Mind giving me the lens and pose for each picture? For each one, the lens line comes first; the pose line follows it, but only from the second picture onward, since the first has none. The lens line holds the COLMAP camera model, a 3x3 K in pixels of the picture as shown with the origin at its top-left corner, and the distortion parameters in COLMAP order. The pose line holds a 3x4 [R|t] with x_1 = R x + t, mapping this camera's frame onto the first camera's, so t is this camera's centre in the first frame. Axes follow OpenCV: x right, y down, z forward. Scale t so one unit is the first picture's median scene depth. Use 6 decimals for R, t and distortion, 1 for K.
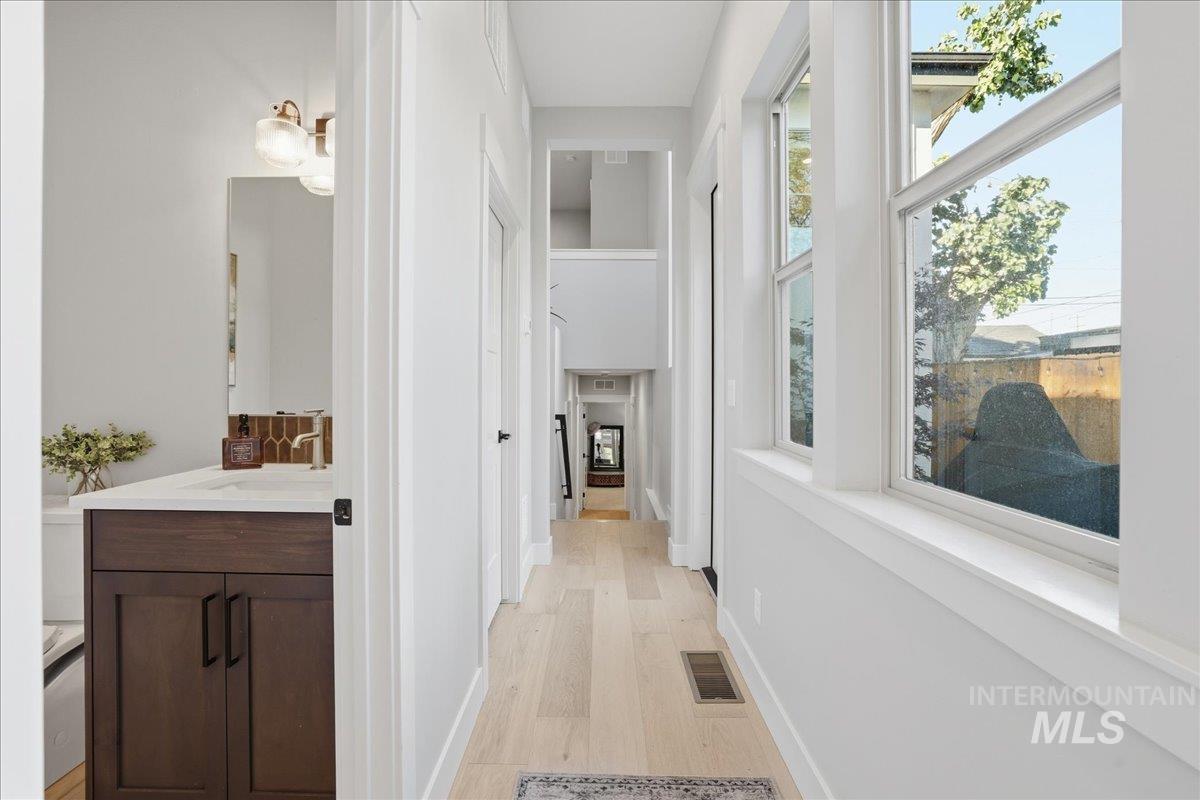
lens RADIAL K [[531.1, 0, 594.8], [0, 531.1, 383.2], [0, 0, 1]] dist [-0.033494, 0.000301]
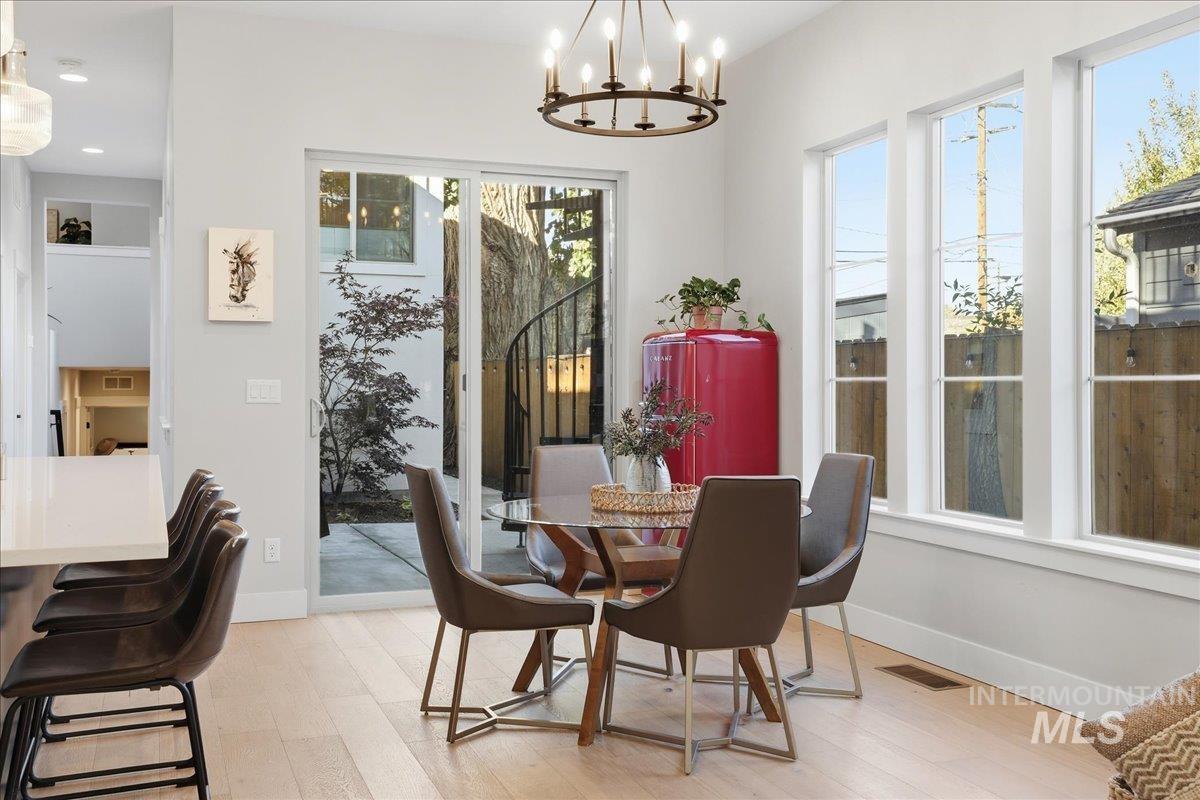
lens RADIAL K [[1150.6, 0, 600.0], [0, 1150.6, 400.0], [0, 0, 1]] dist [0.009379, 0.007292]
pose [[0.927564, -0.003095, 0.373652, 0.041092], [-0.003205, 0.999863, 0.016239, -0.001477], [-0.373651, -0.016261, 0.927427, -0.760184]]
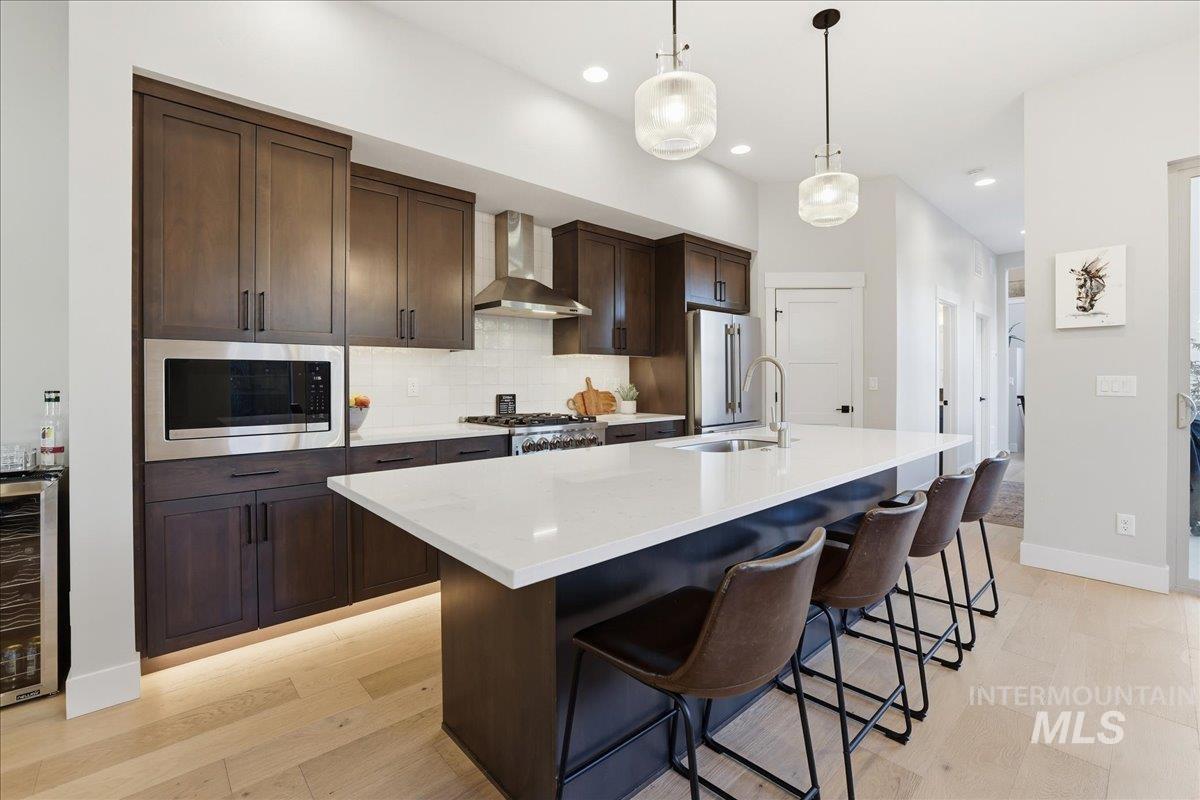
lens RADIAL K [[523.2, 0, 588.5], [0, 523.2, 387.1], [0, 0, 1]] dist [-0.043762, 0.015959]
pose [[0.677397, 0.006421, -0.735590, 0.104187], [0.005808, 0.999884, 0.014076, -0.001224], [0.735595, -0.013807, 0.677281, -0.600578]]
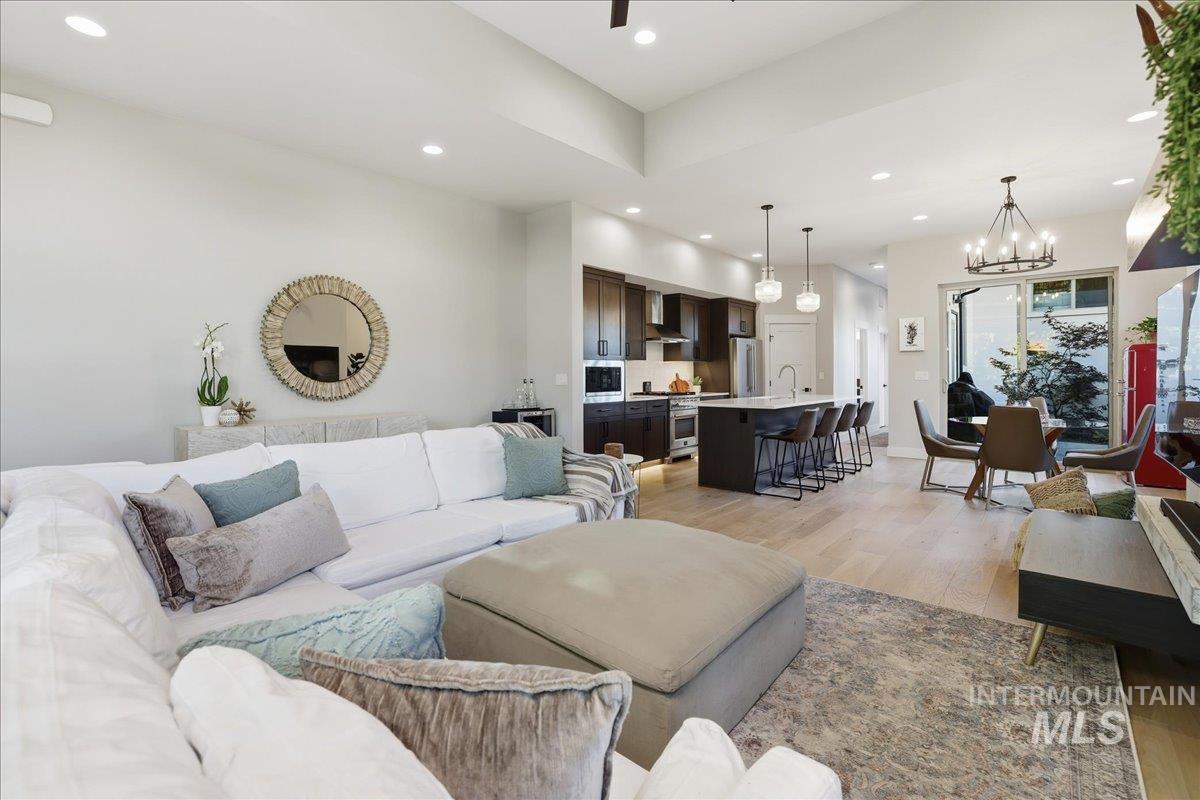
lens RADIAL K [[531.1, 0, 594.8], [0, 531.1, 383.2], [0, 0, 1]] dist [-0.033494, 0.000301]
pose [[0.761374, 0.002961, -0.648306, 0.208955], [0.009155, 0.999841, 0.015318, -0.001350], [0.648248, -0.017598, 0.761226, -0.974710]]
